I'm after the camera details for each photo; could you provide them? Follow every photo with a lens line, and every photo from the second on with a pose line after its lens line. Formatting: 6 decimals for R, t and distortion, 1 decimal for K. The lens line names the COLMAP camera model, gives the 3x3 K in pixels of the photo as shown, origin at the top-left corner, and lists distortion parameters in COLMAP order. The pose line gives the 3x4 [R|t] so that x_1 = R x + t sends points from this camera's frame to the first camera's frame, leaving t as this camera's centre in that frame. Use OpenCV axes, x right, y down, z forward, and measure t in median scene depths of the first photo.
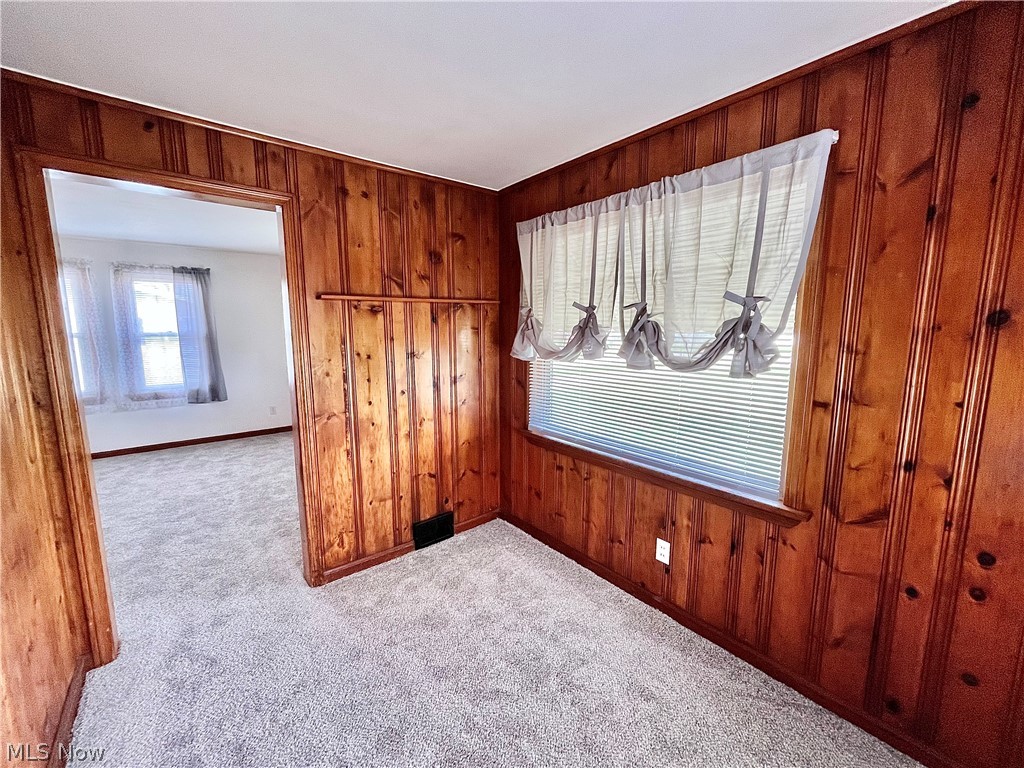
lens RADIAL K [[411.7, 0, 504.1], [0, 411.7, 385.6], [0, 0, 1]] dist [-0.000638, 0.000169]
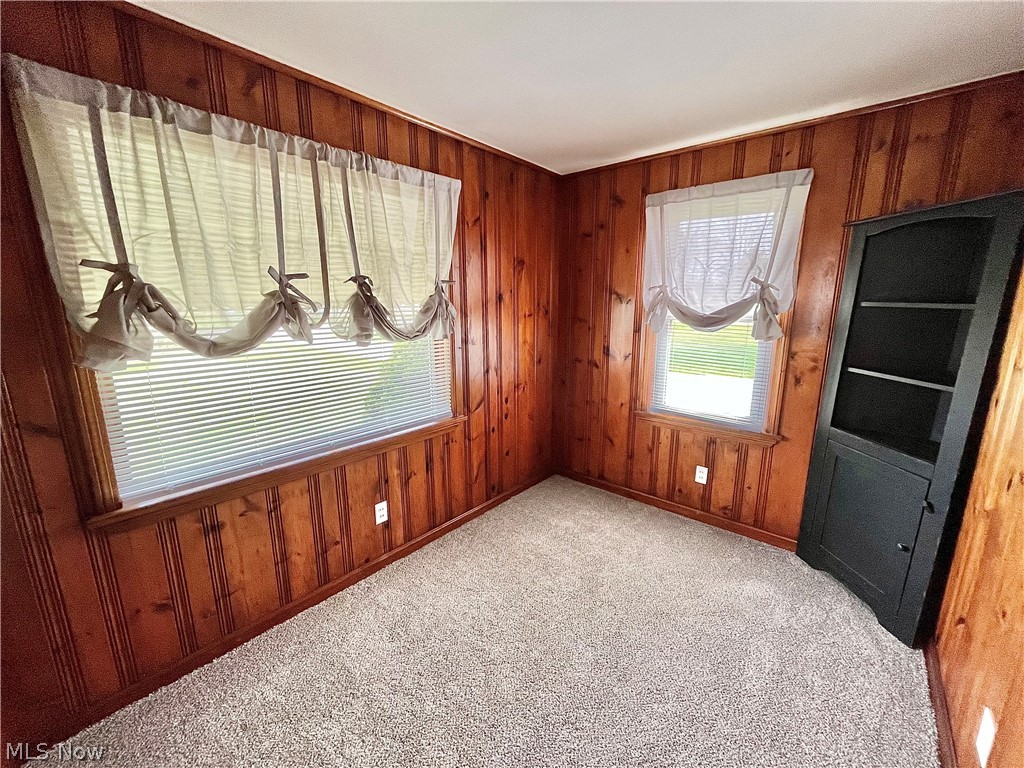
lens RADIAL K [[411.7, 0, 504.4], [0, 411.7, 378.5], [0, 0, 1]] dist [-0.000638, 0.000169]
pose [[-0.165079, -0.184543, 0.968862, -0.677024], [0.144321, 0.967245, 0.208825, -0.119336], [-0.975664, 0.174300, -0.133038, 0.812101]]
